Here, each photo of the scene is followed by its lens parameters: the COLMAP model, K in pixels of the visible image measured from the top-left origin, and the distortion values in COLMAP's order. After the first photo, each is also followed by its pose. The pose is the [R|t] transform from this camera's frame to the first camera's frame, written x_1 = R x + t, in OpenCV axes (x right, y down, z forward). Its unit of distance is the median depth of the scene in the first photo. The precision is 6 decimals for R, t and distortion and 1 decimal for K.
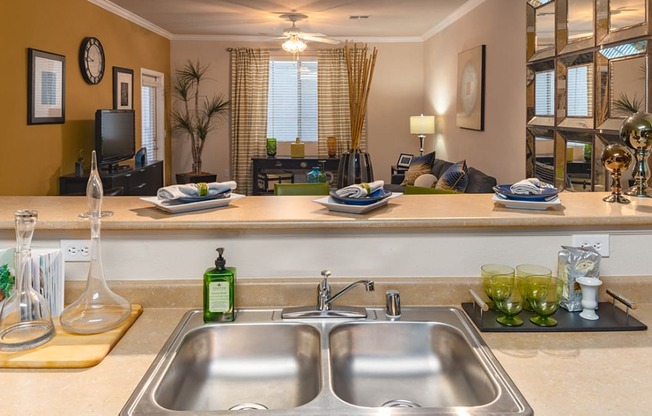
lens RADIAL K [[511.9, 0, 327.4], [0, 511.9, 209.9], [0, 0, 1]] dist [0.070503, -0.048803]
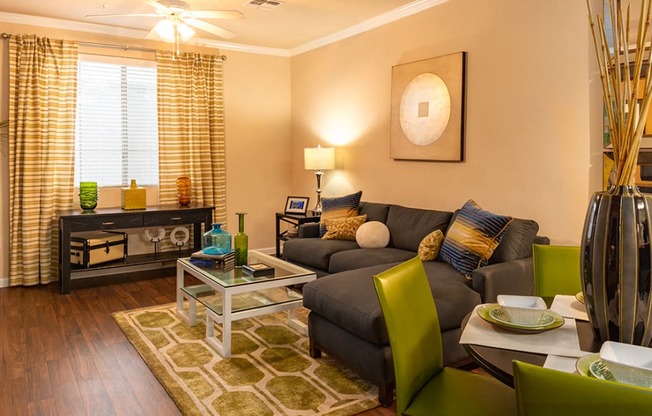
lens RADIAL K [[511.9, 0, 327.8], [0, 511.9, 205.1], [0, 0, 1]] dist [0.070503, -0.048803]
pose [[0.850528, -0.055741, 0.522967, -0.193129], [0.102597, 0.992849, -0.061036, -0.042343], [-0.515825, 0.105568, 0.850165, 0.312820]]
